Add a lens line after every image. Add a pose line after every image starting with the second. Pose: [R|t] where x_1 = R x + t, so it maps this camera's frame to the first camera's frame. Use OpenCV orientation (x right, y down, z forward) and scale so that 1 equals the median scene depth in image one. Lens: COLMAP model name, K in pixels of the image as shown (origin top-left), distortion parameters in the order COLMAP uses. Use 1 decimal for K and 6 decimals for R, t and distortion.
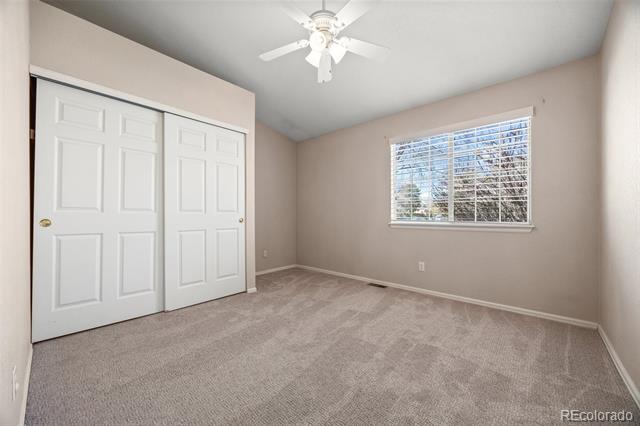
lens RADIAL K [[242.7, 0, 322.1], [0, 242.7, 214.8], [0, 0, 1]] dist [-0.006892, 0.000410]
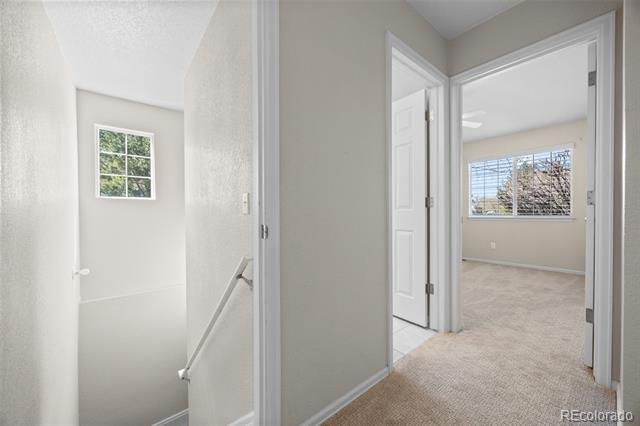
lens RADIAL K [[242.7, 0, 317.4], [0, 242.7, 211.9], [0, 0, 1]] dist [-0.006892, 0.000410]
pose [[0.984992, -0.007173, -0.172452, -0.383088], [0.007282, 0.999973, 0.000000, -0.004498], [0.172447, -0.001255, 0.985018, -0.632843]]
